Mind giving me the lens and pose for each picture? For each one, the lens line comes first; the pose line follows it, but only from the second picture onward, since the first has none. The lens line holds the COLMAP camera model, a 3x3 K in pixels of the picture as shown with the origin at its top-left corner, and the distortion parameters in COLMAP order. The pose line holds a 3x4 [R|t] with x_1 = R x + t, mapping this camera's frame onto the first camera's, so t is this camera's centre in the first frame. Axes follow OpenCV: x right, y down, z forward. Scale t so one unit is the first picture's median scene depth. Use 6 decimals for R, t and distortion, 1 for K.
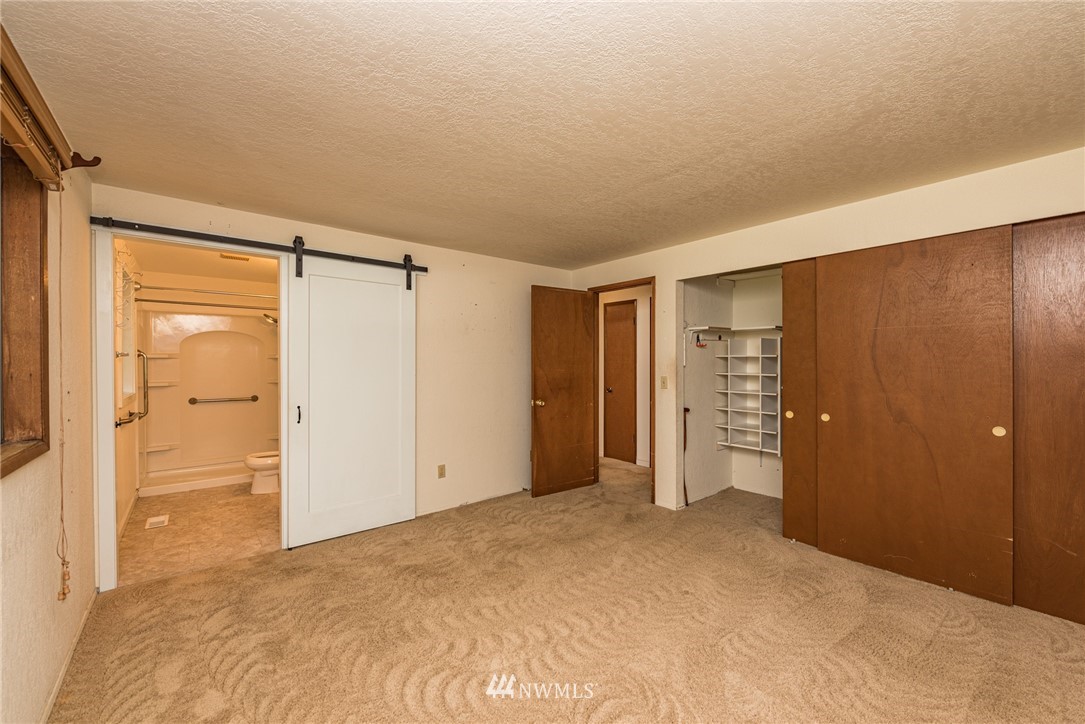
lens RADIAL K [[426.9, 0, 540.5], [0, 426.9, 362.0], [0, 0, 1]] dist [-0.007847, -0.000975]
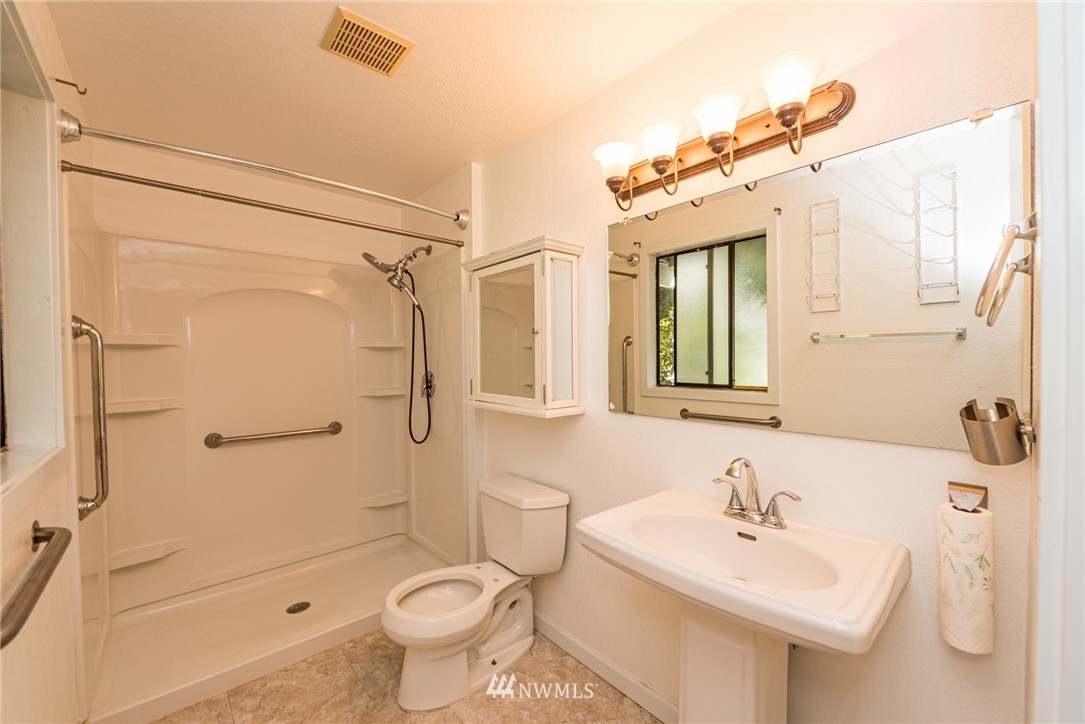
lens RADIAL K [[426.9, 0, 544.1], [0, 426.9, 364.0], [0, 0, 1]] dist [-0.007847, -0.000975]
pose [[0.998562, -0.005029, 0.053374, -0.557810], [0.004475, 0.999935, 0.010488, 0.008419], [-0.053423, -0.010234, 0.998520, 0.605176]]
